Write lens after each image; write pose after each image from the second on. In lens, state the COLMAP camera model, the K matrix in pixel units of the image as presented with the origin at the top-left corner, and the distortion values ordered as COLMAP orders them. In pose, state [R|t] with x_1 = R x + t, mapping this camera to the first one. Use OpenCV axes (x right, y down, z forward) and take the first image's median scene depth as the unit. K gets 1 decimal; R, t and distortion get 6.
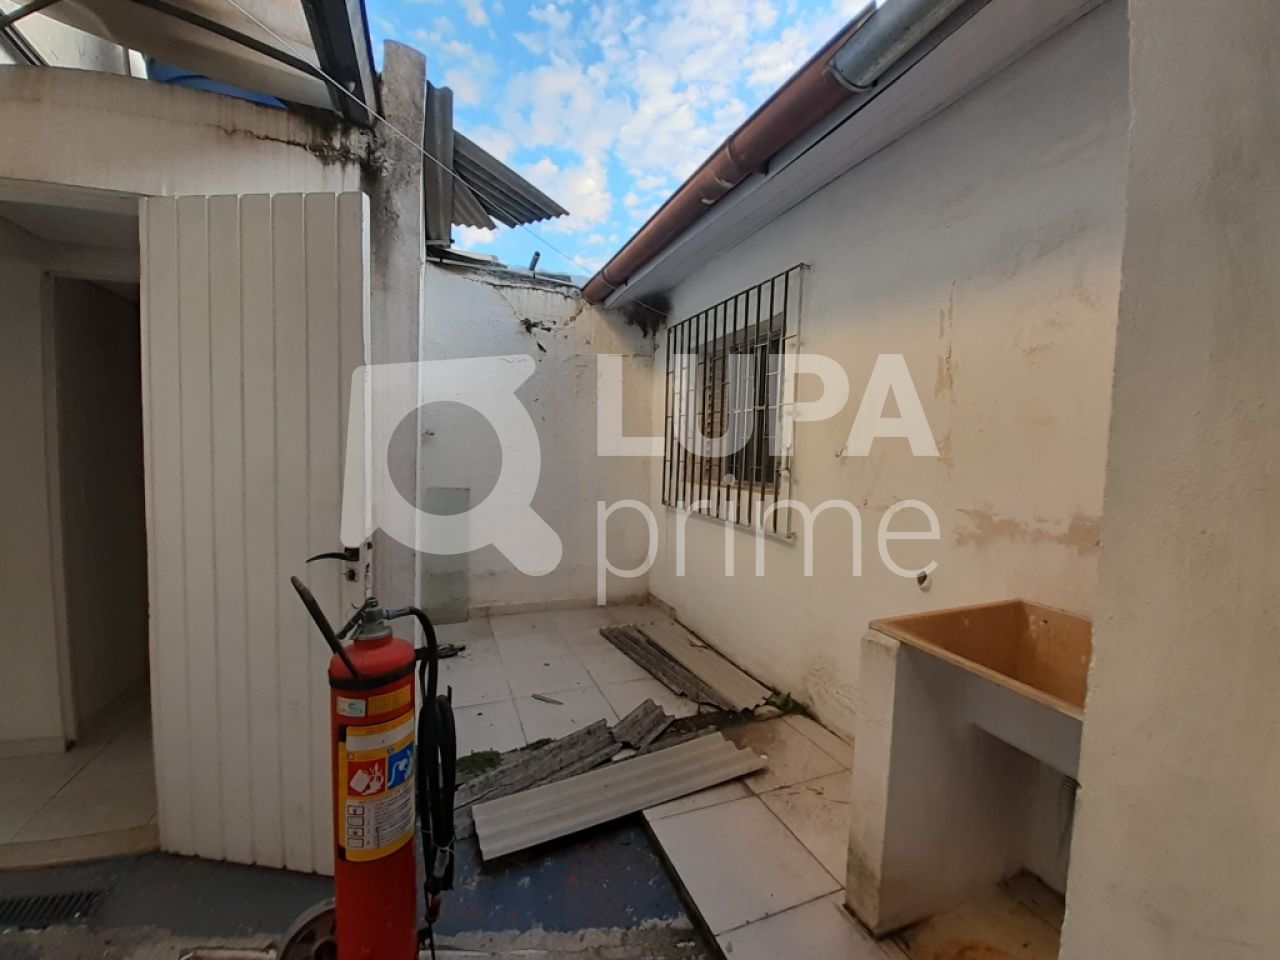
lens RADIAL K [[500.1, 0, 638.6], [0, 500.1, 482.0], [0, 0, 1]] dist [0.014164, -0.017367]
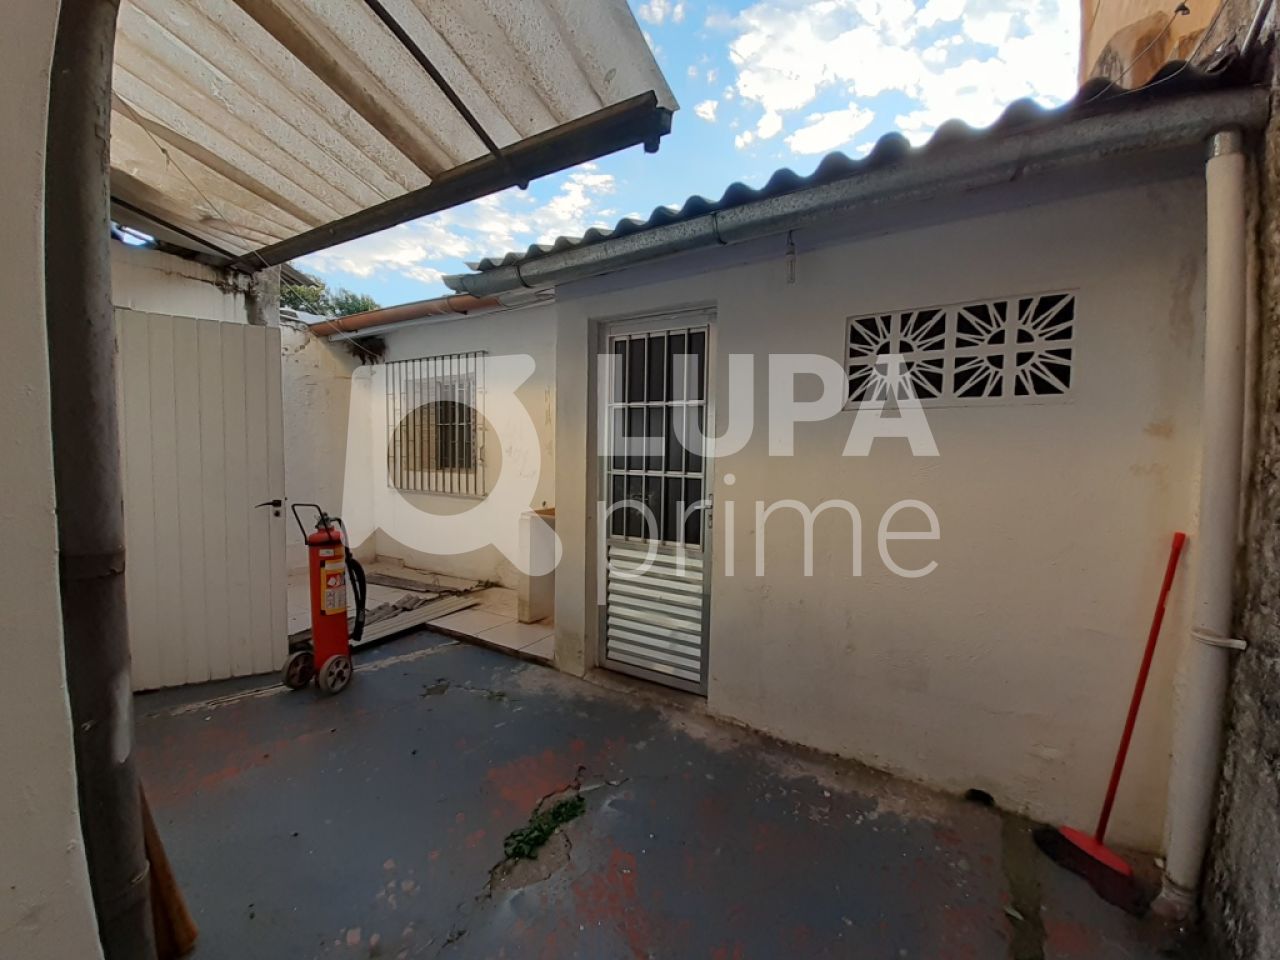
lens RADIAL K [[506.6, 0, 644.5], [0, 506.6, 479.8], [0, 0, 1]] dist [0.018383, -0.016671]
pose [[0.800882, -0.046232, 0.597034, -0.347211], [0.044533, 0.998853, 0.017609, 0.045256], [-0.597164, 0.012485, 0.802022, -0.876264]]
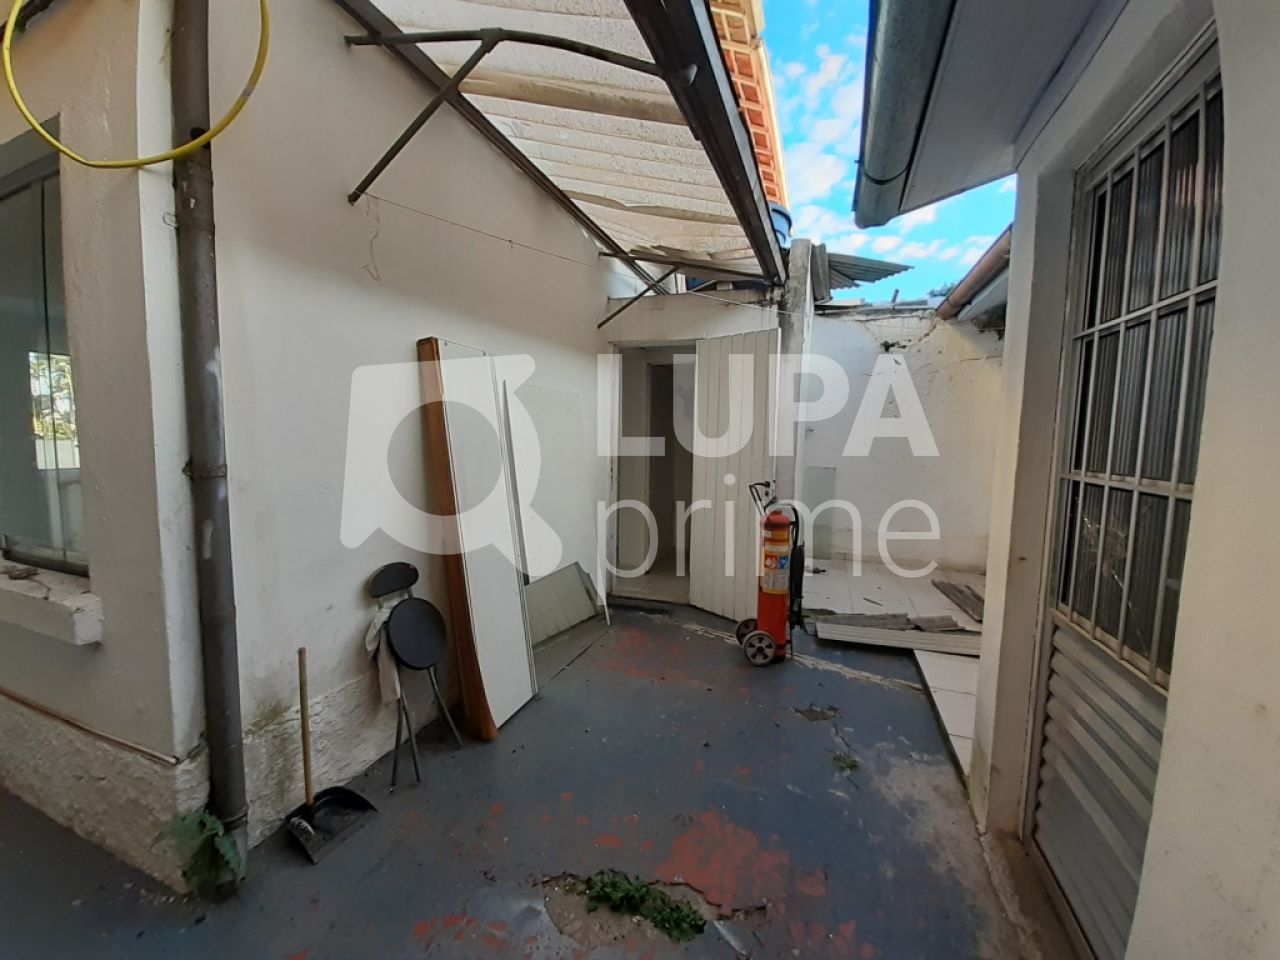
lens RADIAL K [[506.6, 0, 644.5], [0, 506.6, 479.8], [0, 0, 1]] dist [0.018383, -0.016671]
pose [[0.744809, 0.041751, -0.665970, 0.317669], [-0.038585, 0.999065, 0.019481, 0.056934], [0.666161, 0.011186, 0.745724, -0.633629]]
